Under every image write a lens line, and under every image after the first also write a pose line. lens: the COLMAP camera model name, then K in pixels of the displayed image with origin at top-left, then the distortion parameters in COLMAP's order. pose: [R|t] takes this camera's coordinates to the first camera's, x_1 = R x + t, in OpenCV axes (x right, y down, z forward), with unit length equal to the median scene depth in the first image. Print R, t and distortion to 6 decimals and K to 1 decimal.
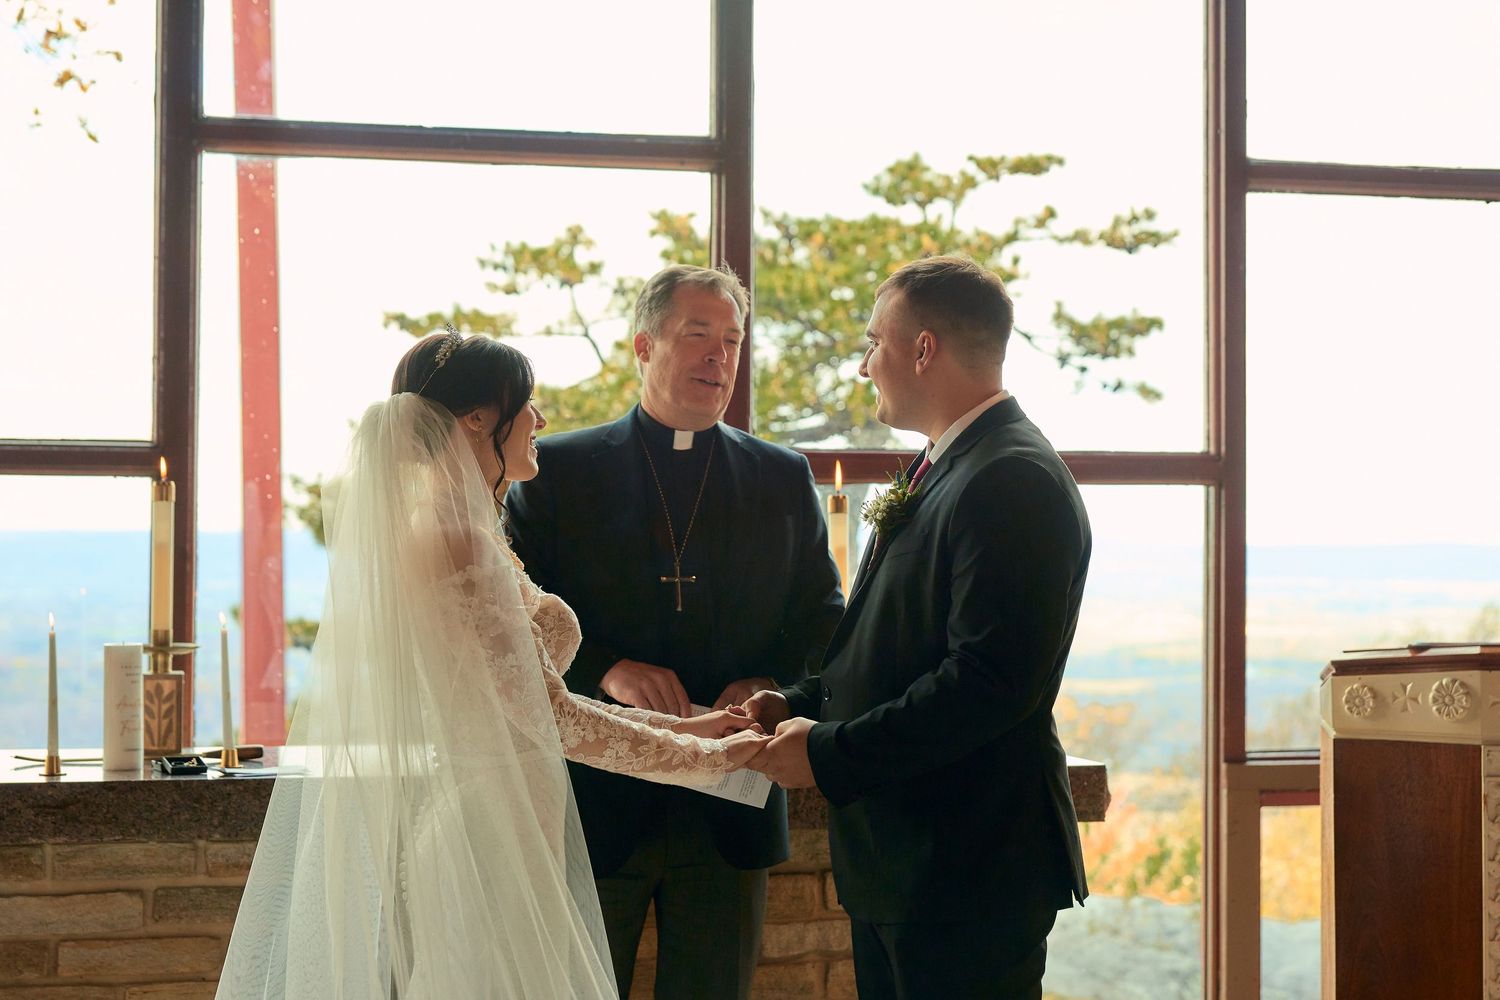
lens RADIAL K [[2542.5, 0, 752.2], [0, 2542.5, 488.0], [0, 0, 1]] dist [-0.001990, 0.000000]
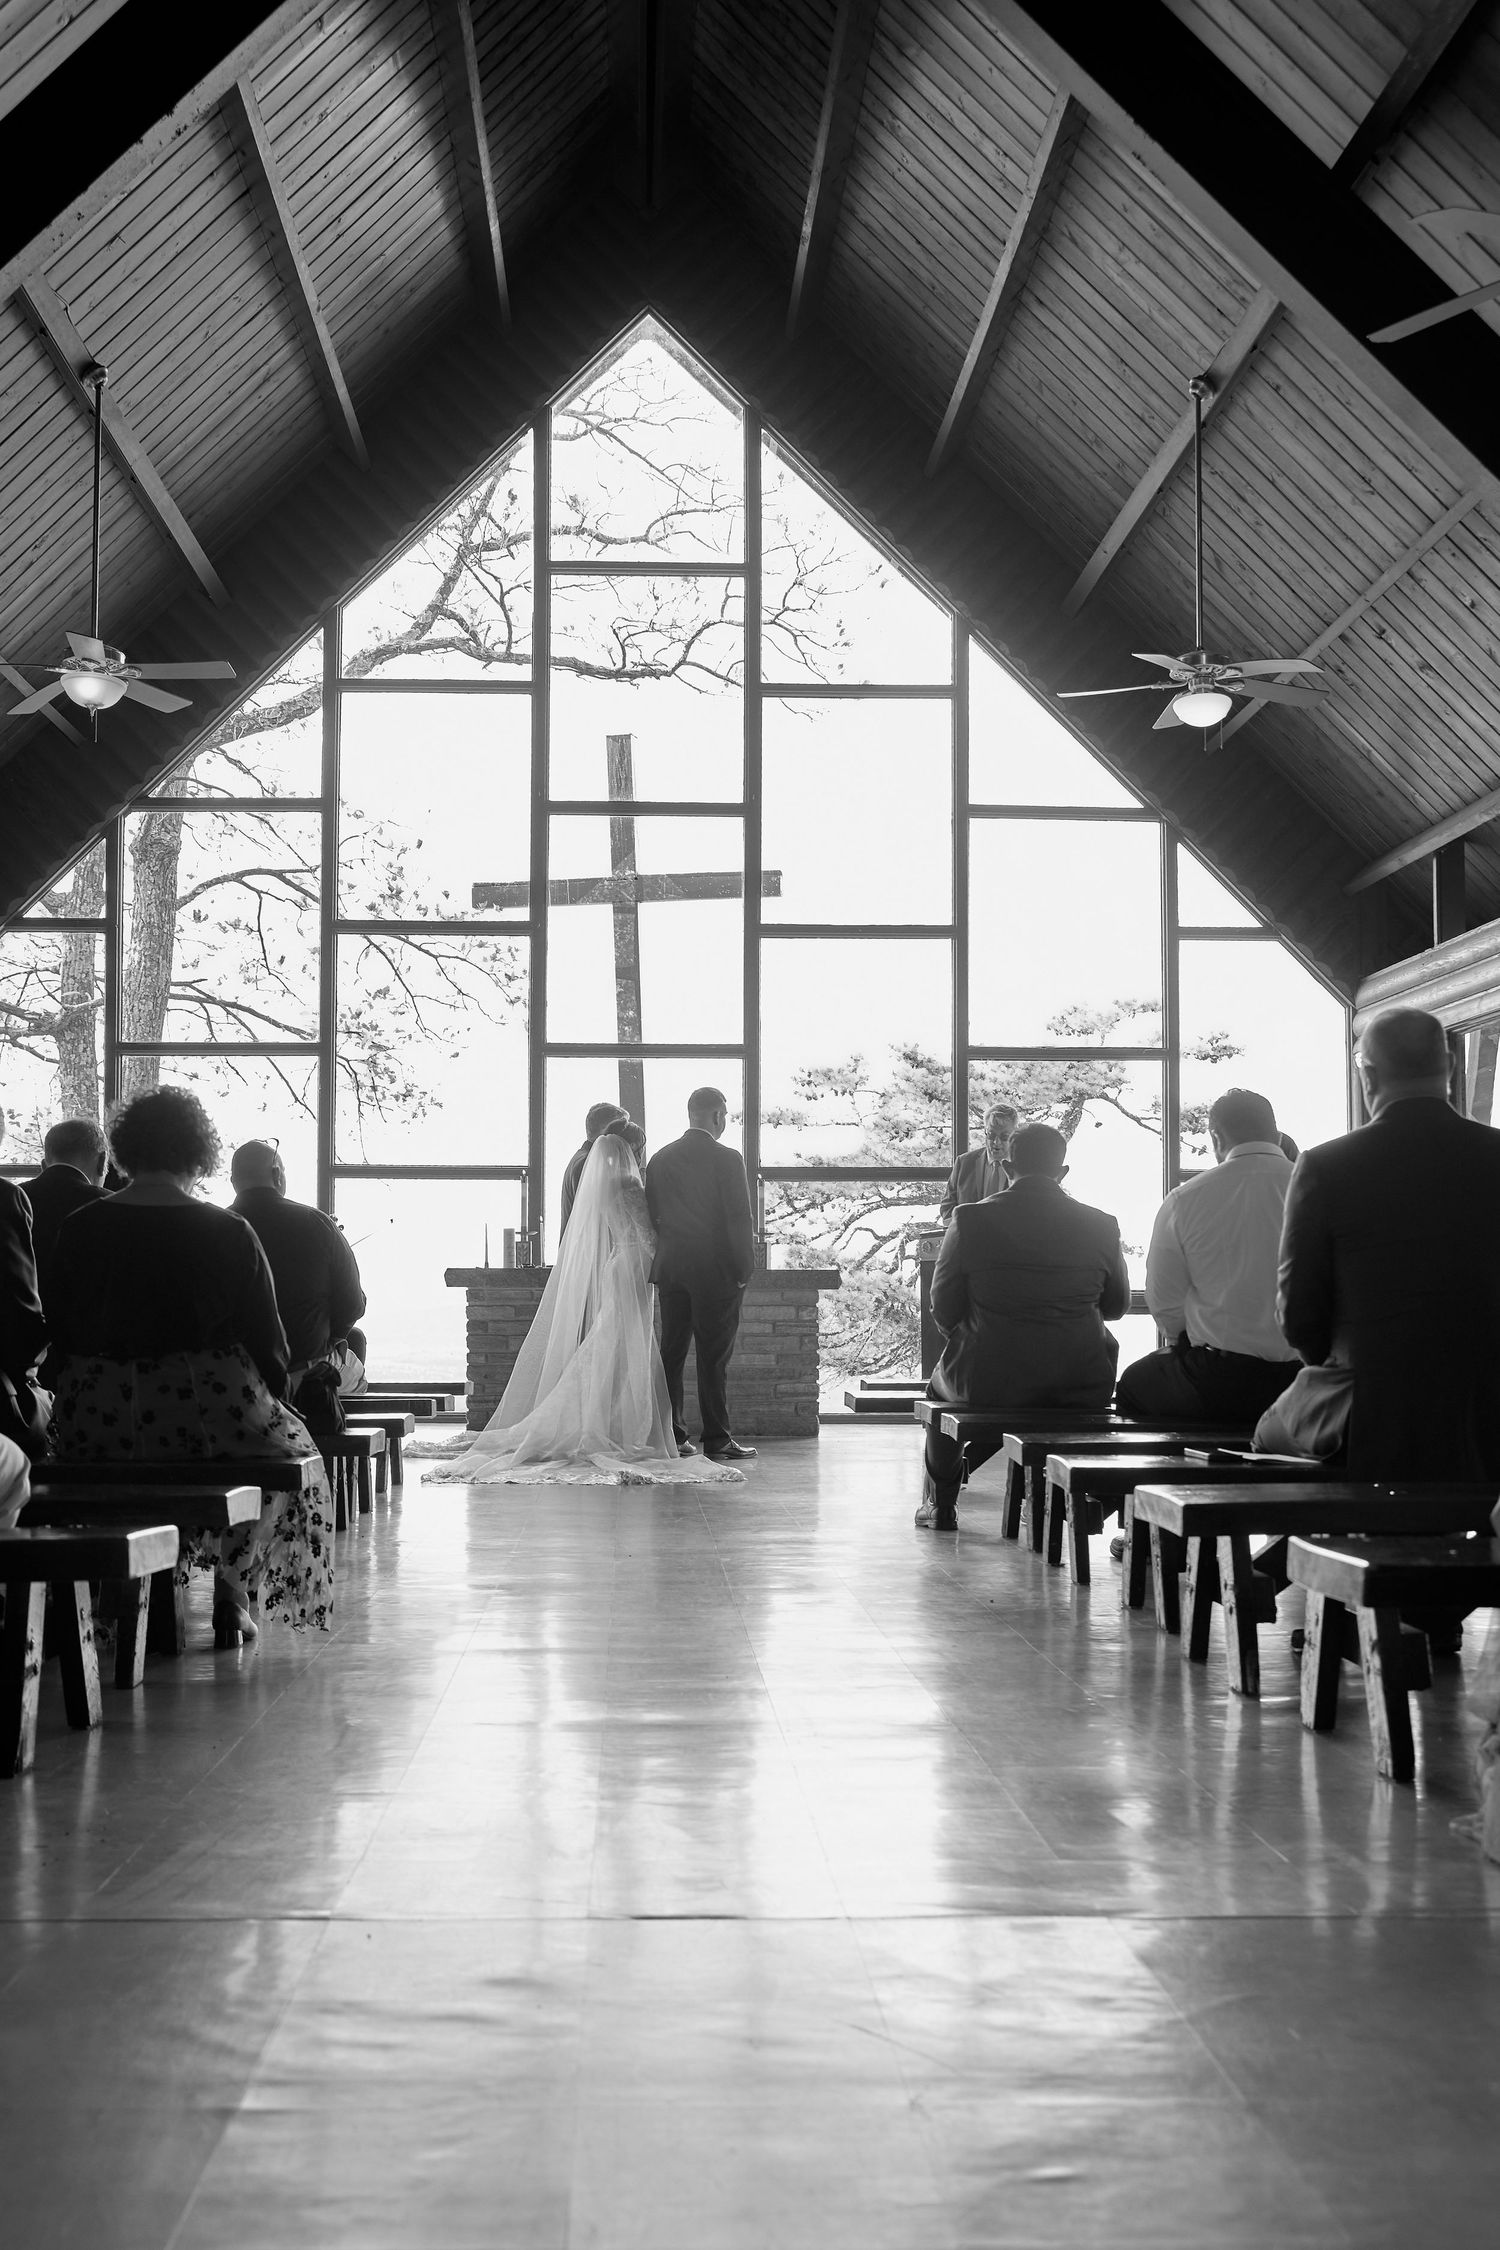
lens RADIAL K [[2204.7, 0, 677.2], [0, 2204.7, 1189.8], [0, 0, 1]] dist [-0.033913, 0.000000]
pose [[0.977788, -0.013218, -0.209181, 0.476565], [0.006662, 0.999465, -0.032012, 0.096807], [0.209492, 0.029907, 0.977353, -1.461531]]
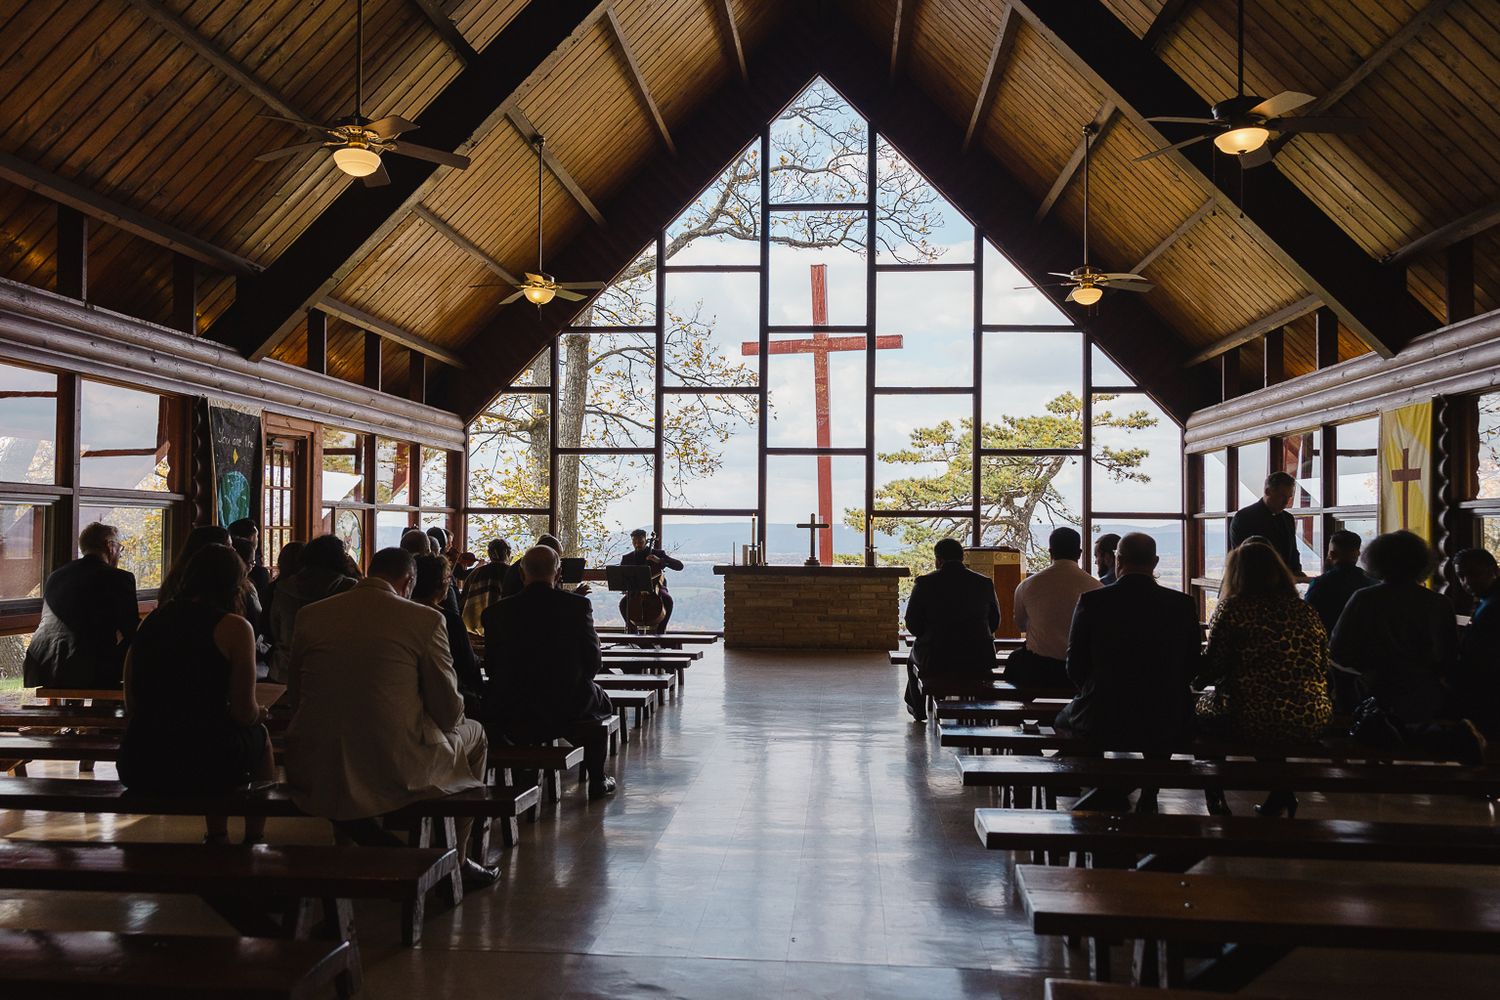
lens RADIAL K [[1187.0, 0, 751.0], [0, 1187.0, 491.4], [0, 0, 1]] dist [-0.000395, -0.001544]
pose [[0.952389, -0.006825, -0.304810, 0.609829], [0.002712, 0.999900, -0.013915, -0.026556], [0.304874, 0.012426, 0.952312, -1.646122]]
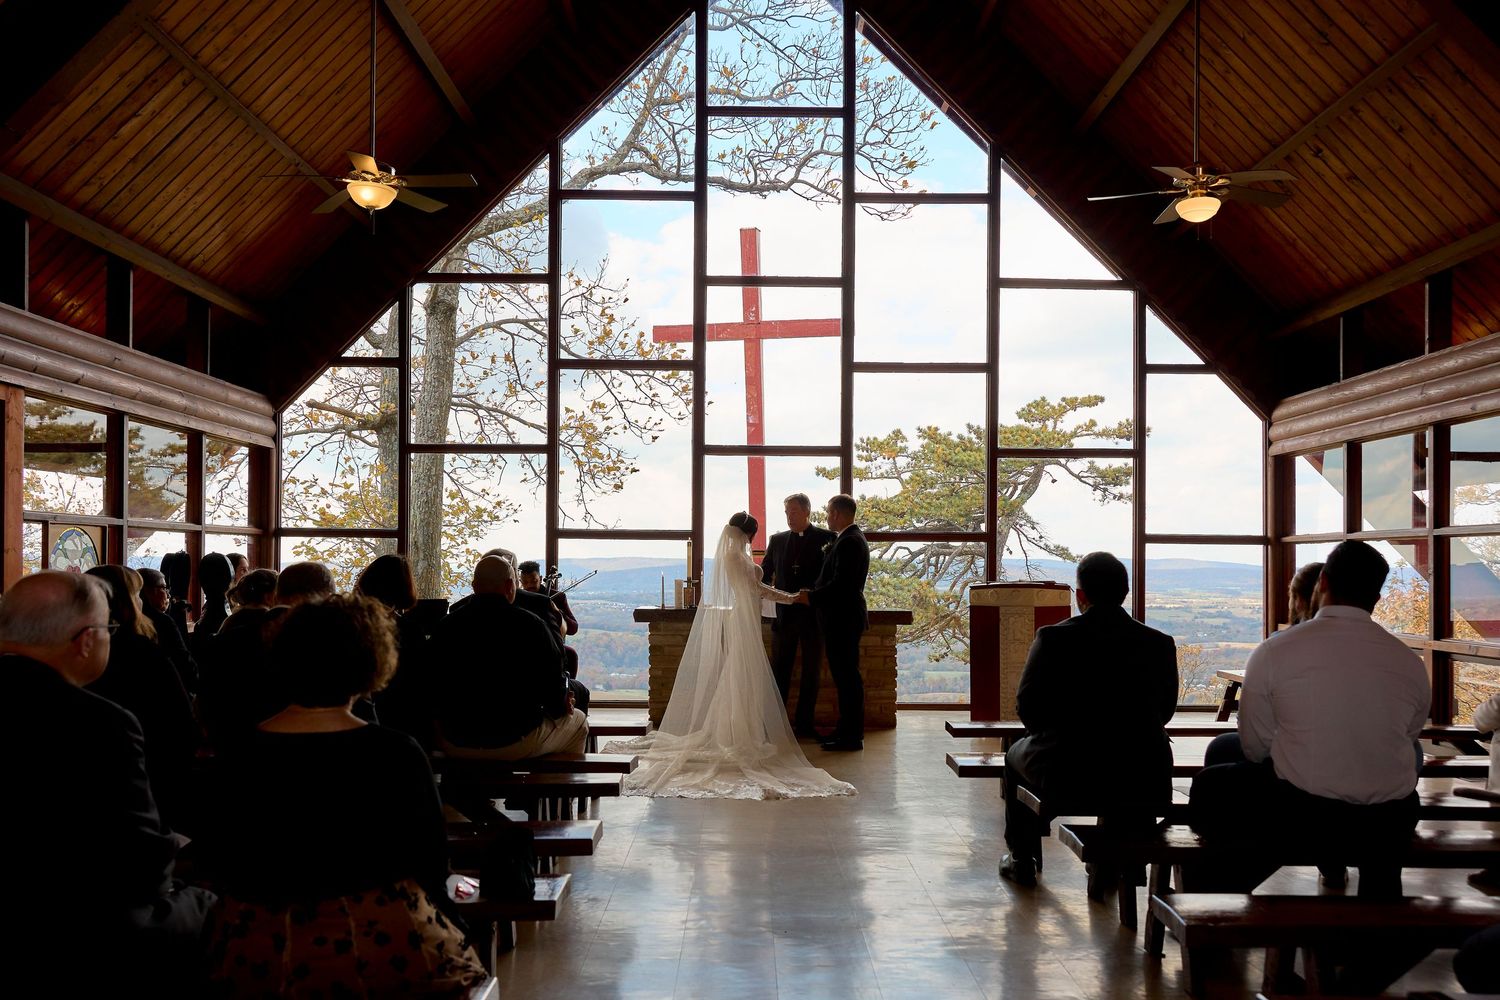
lens RADIAL K [[1297.6, 0, 746.4], [0, 1297.6, 538.7], [0, 0, 1]] dist [0.011777, -0.018588]
pose [[0.973163, -0.002426, -0.230105, 0.354079], [0.002135, 0.999997, -0.001513, -0.003902], [0.230108, 0.000981, 0.973165, -1.067521]]
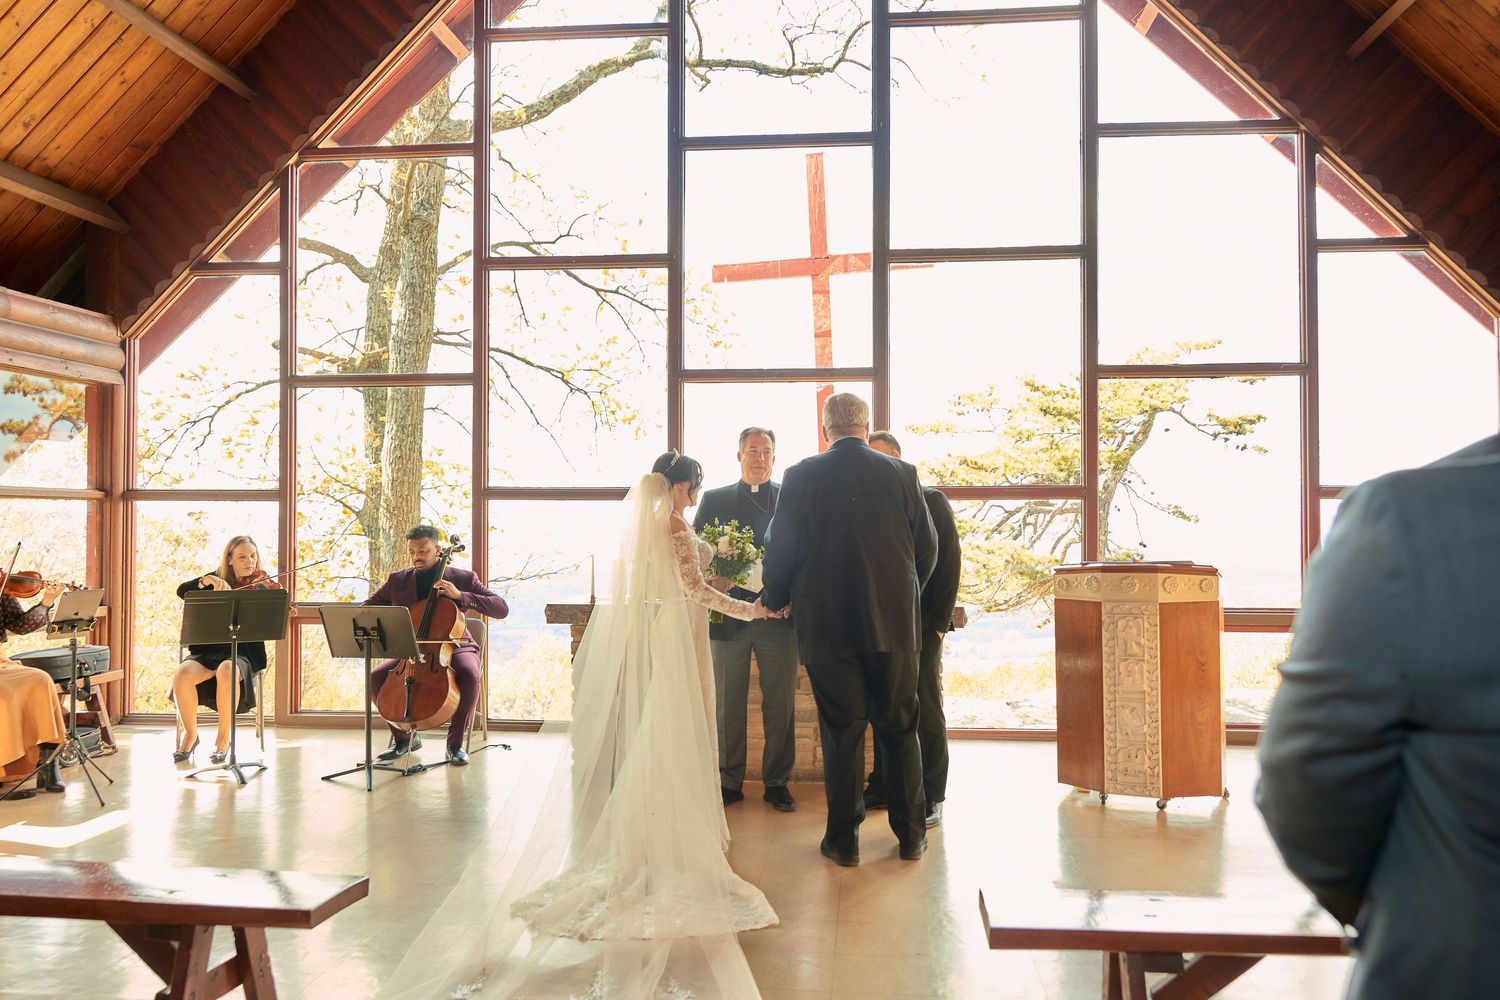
lens RADIAL K [[1172.0, 0, 746.9], [0, 1172.0, 491.3], [0, 0, 1]] dist [-0.014091, 0.009761]
pose [[0.943139, -0.013737, -0.332114, 0.326723], [0.011608, 0.999897, -0.008392, -0.003289], [0.332195, 0.004059, 0.943202, -0.217463]]
